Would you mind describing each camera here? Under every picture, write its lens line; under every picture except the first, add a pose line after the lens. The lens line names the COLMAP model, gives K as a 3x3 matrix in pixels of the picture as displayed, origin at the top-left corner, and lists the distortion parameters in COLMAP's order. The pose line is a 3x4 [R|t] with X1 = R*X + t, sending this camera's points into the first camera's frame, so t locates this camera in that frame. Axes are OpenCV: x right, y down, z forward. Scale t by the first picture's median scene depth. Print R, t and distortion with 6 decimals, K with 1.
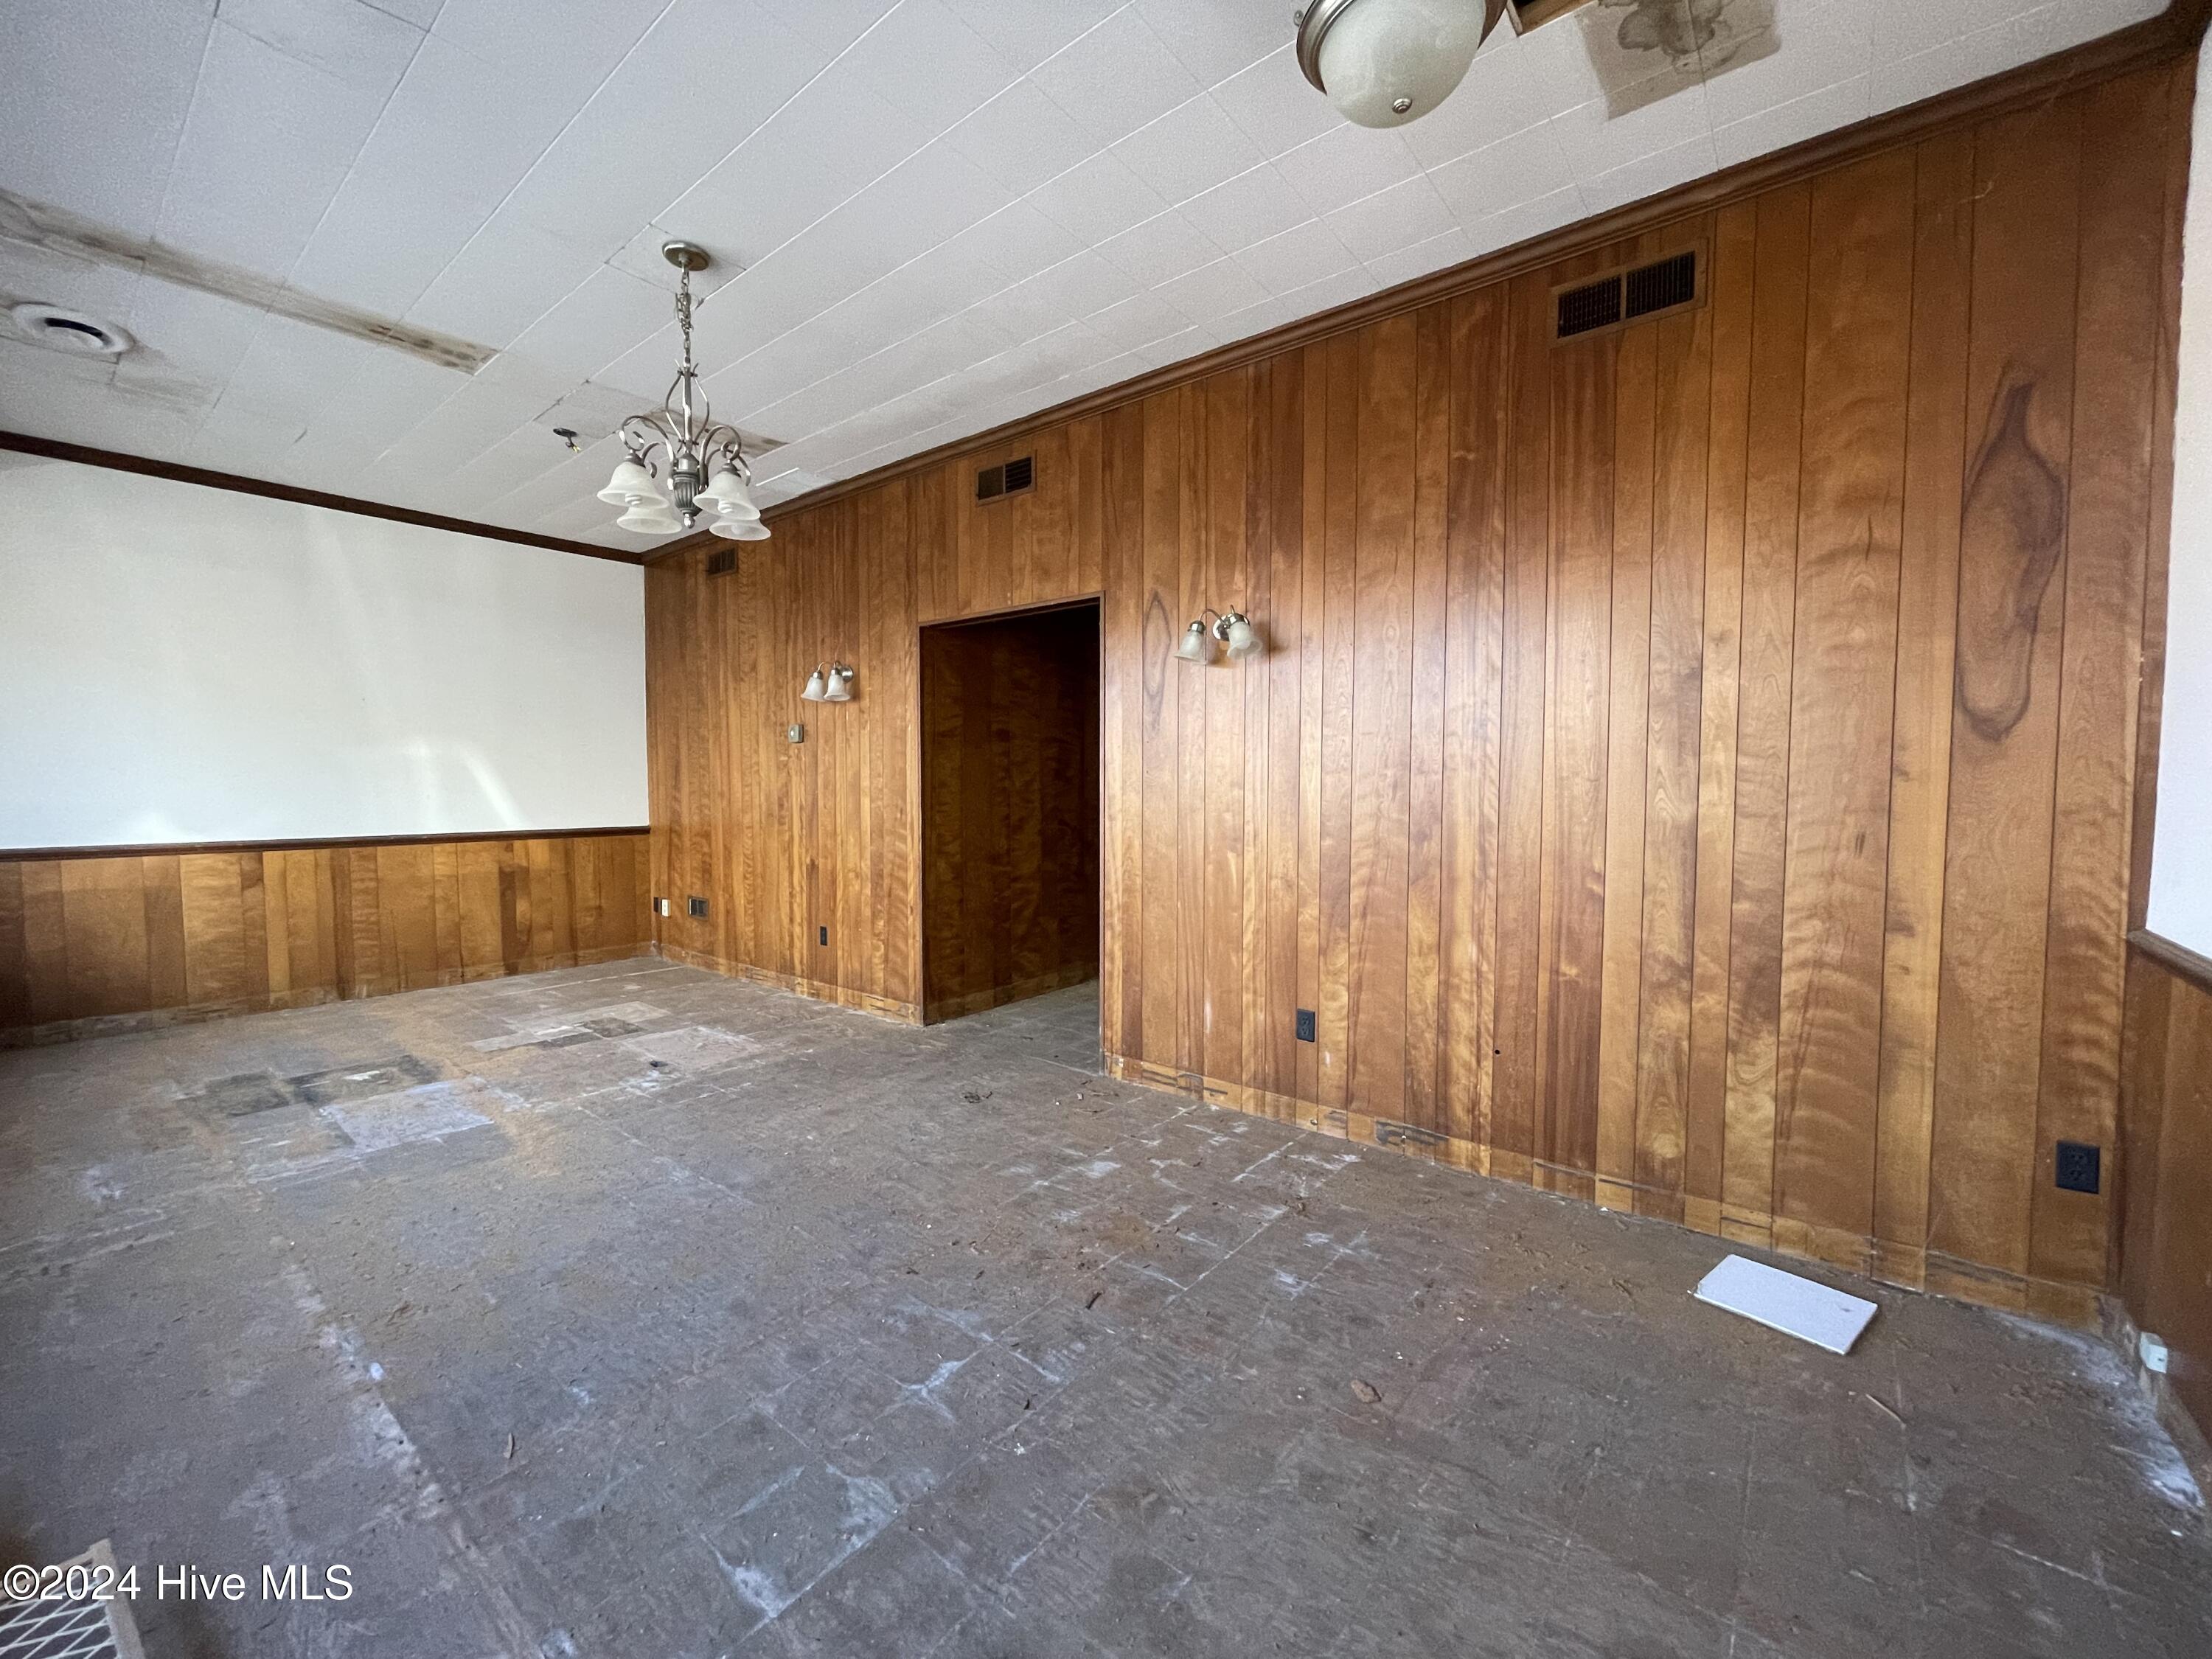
lens RADIAL K [[892.9, 0, 1095.7], [0, 892.9, 827.4], [0, 0, 1]] dist [-0.006018, 0.001956]
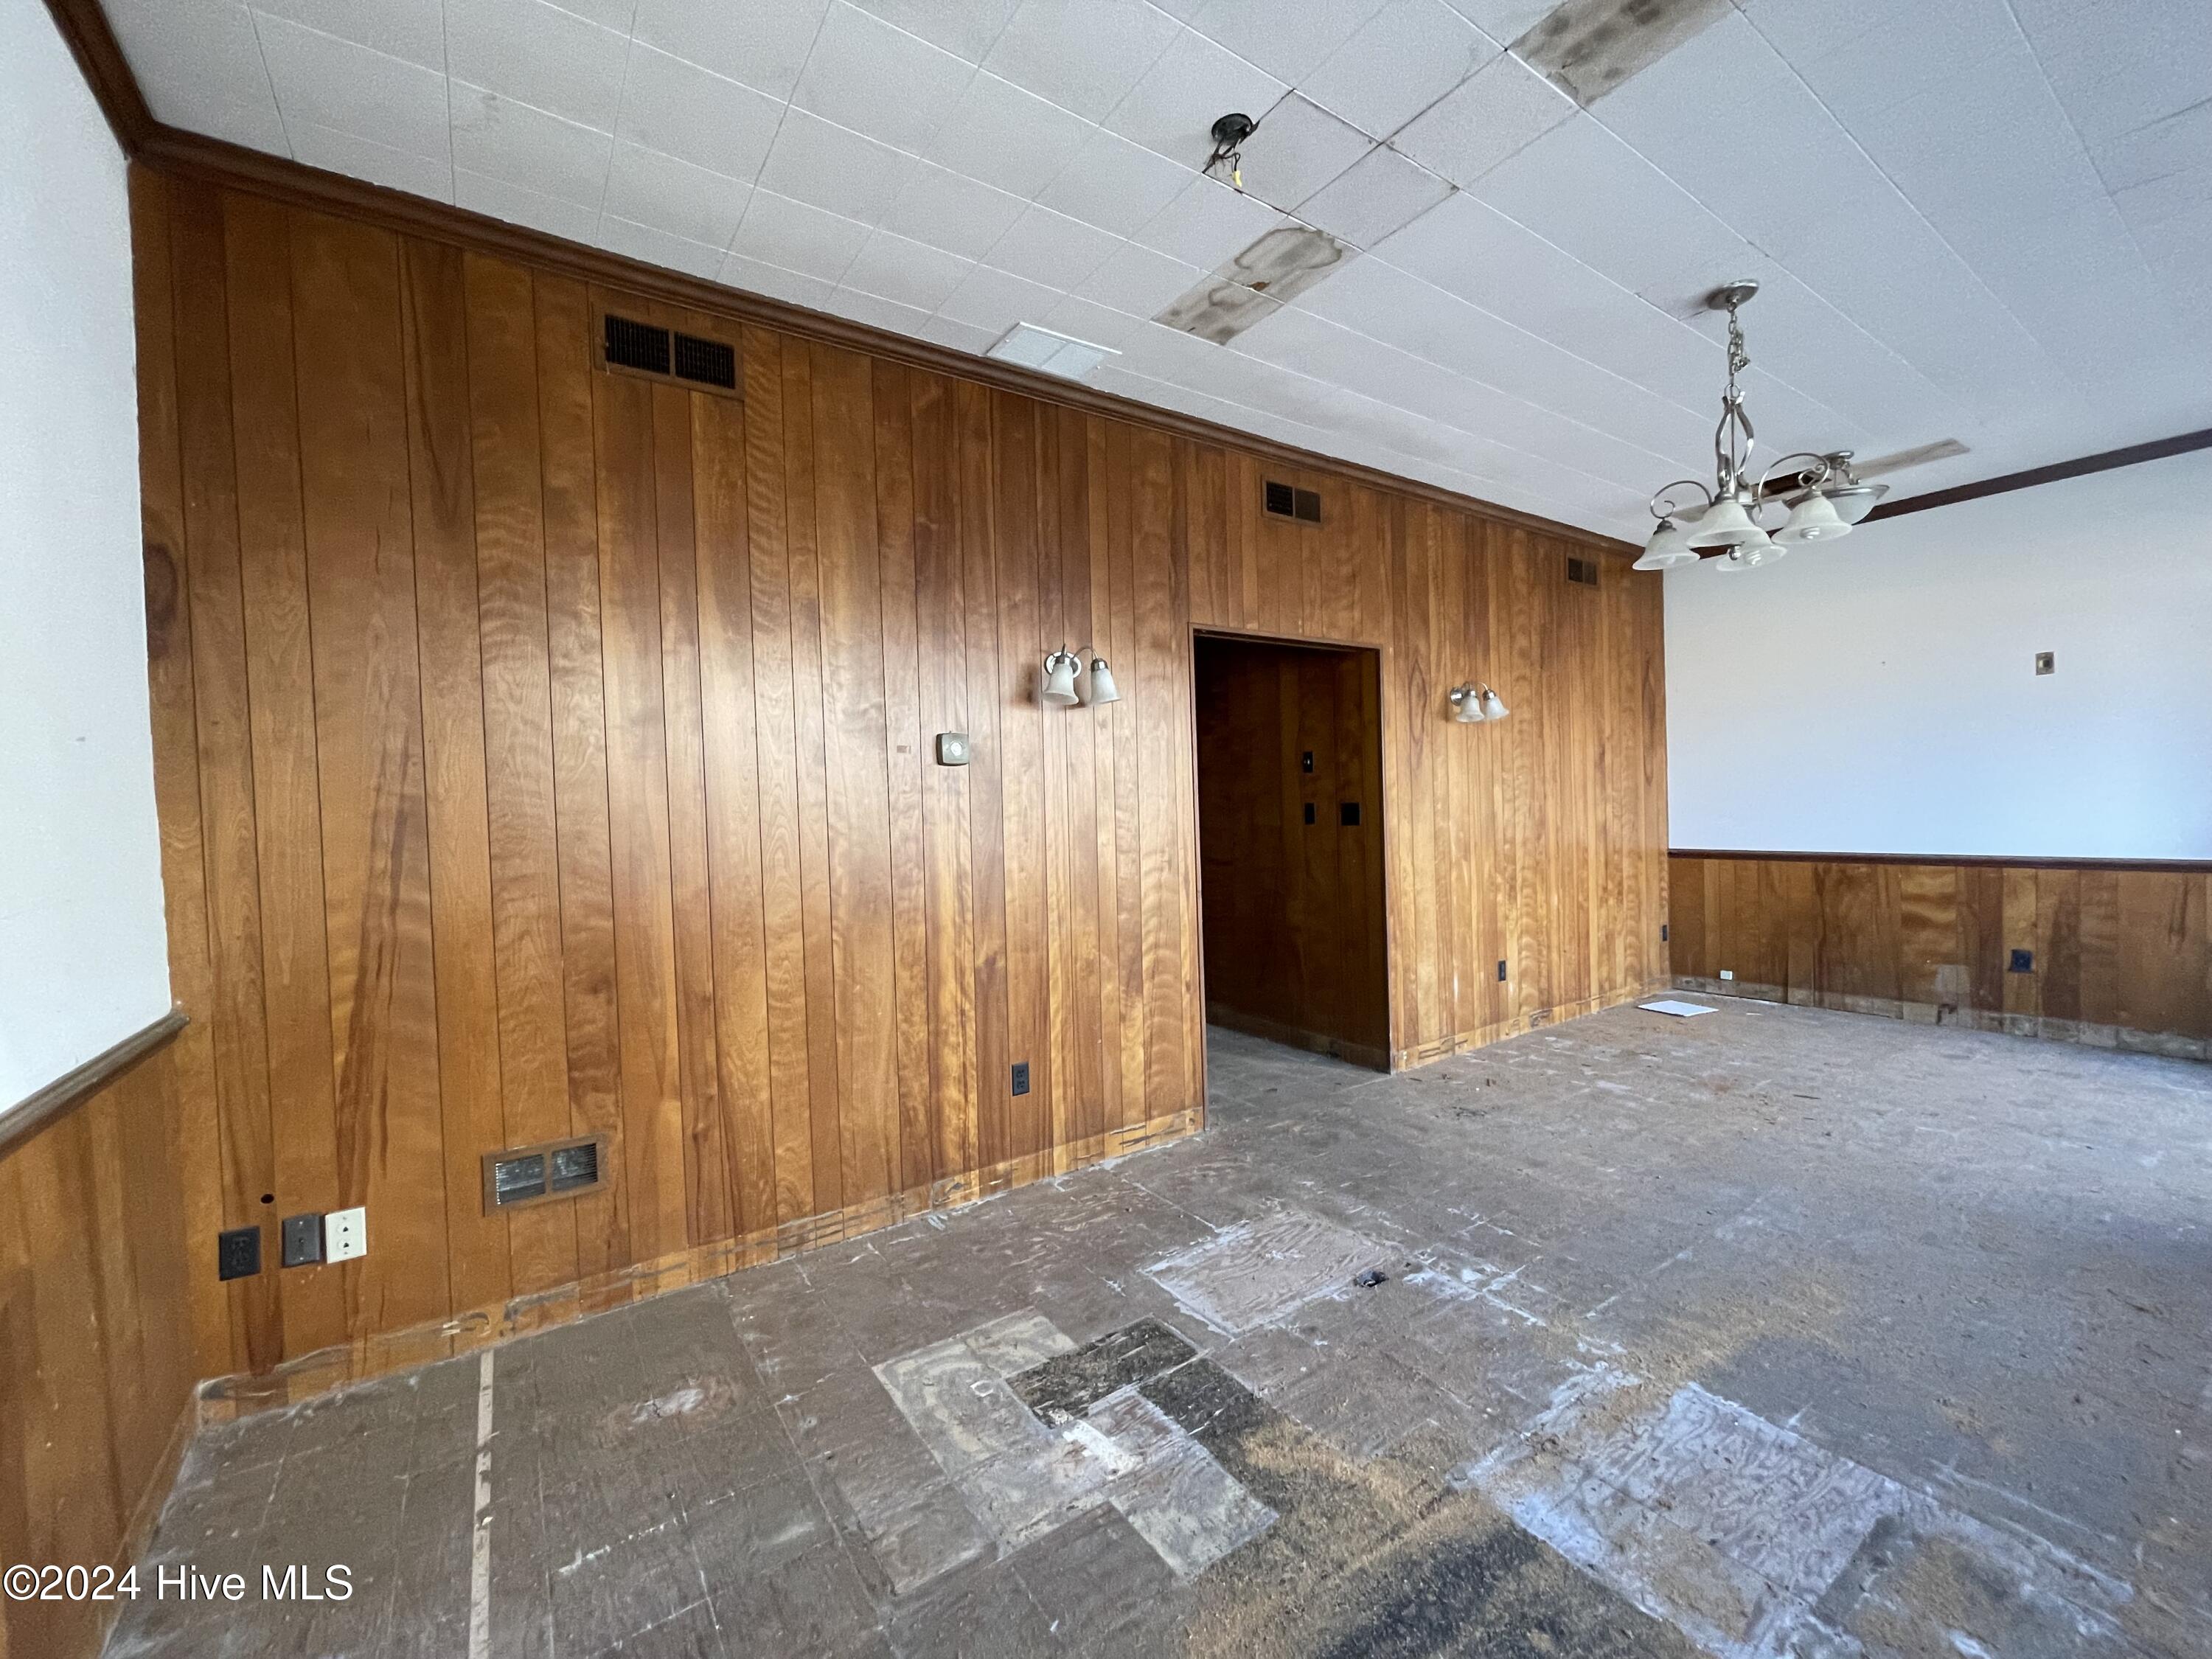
lens RADIAL K [[892.9, 0, 1095.2], [0, 892.9, 827.6], [0, 0, 1]] dist [-0.006018, 0.001956]
pose [[0.286390, -0.036191, 0.957429, -1.209285], [0.072543, 0.997237, 0.015996, -0.079963], [-0.955363, 0.064873, 0.288224, 1.052148]]
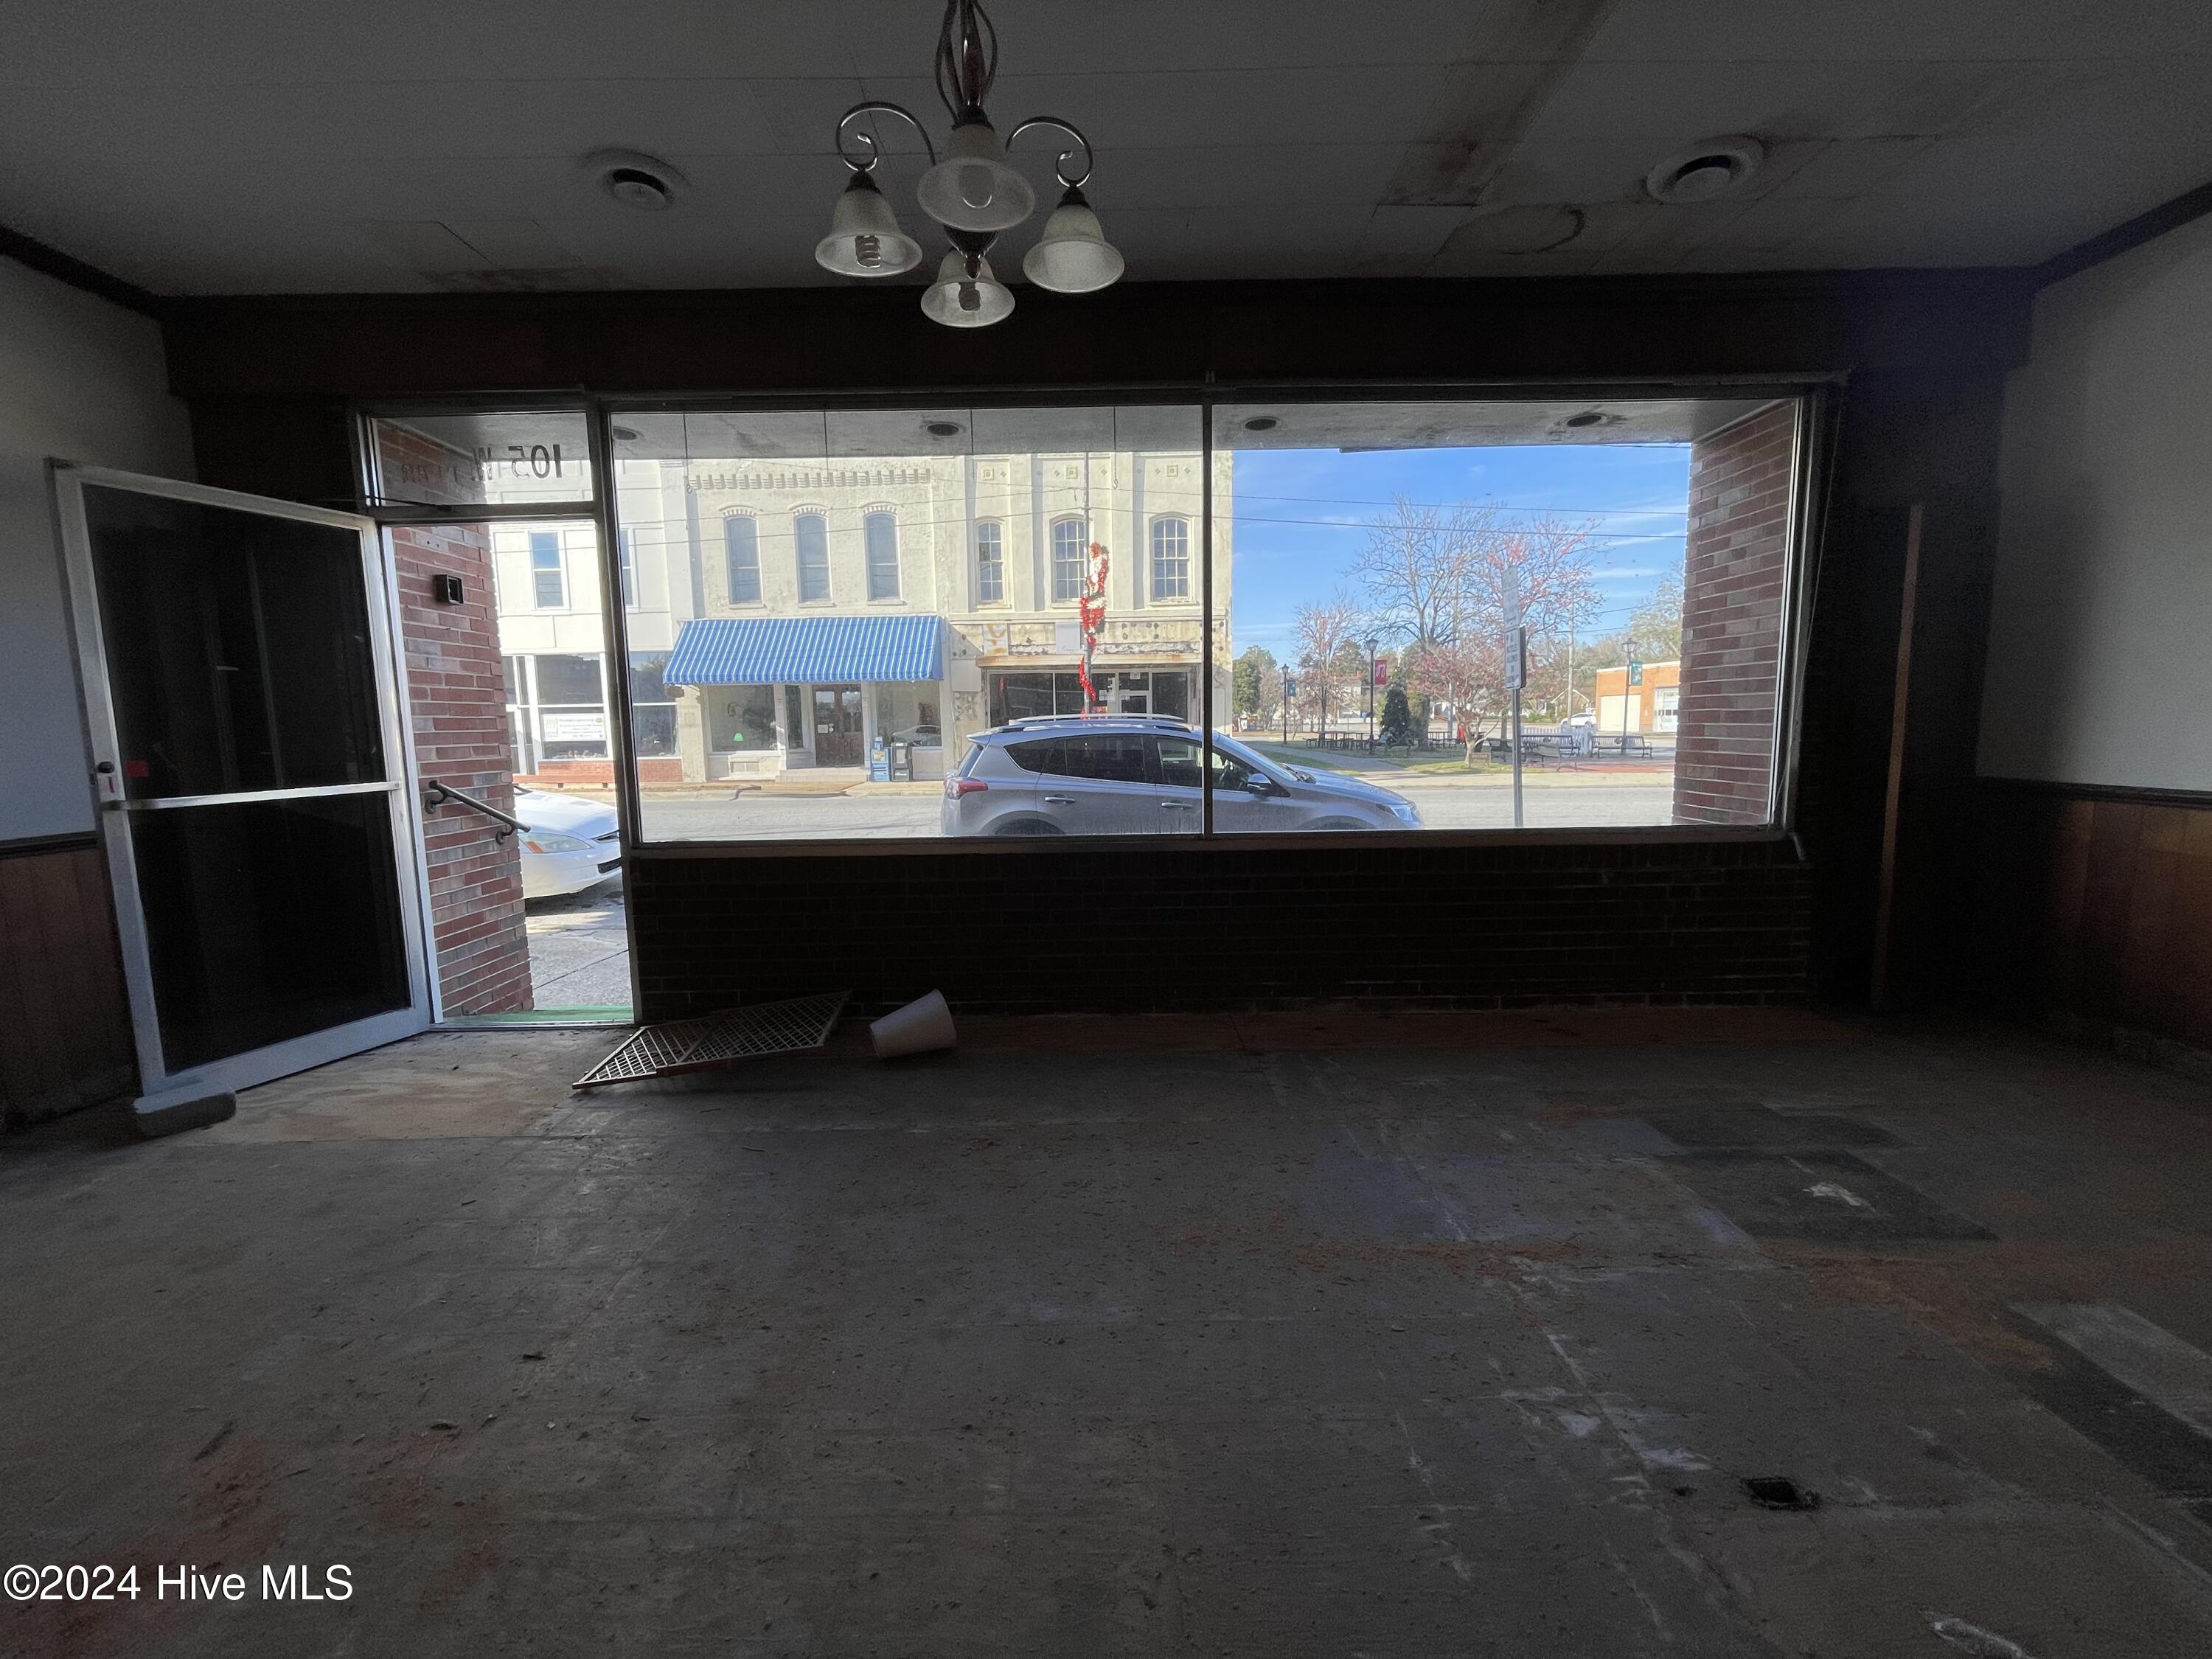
lens RADIAL K [[892.9, 0, 1105.5], [0, 892.9, 835.3], [0, 0, 1]] dist [-0.006018, 0.001956]
pose [[-0.771372, 0.091471, -0.629777, -0.088925], [-0.014179, 0.986900, 0.160708, -0.050809], [0.636227, 0.132895, -0.759970, 1.137422]]
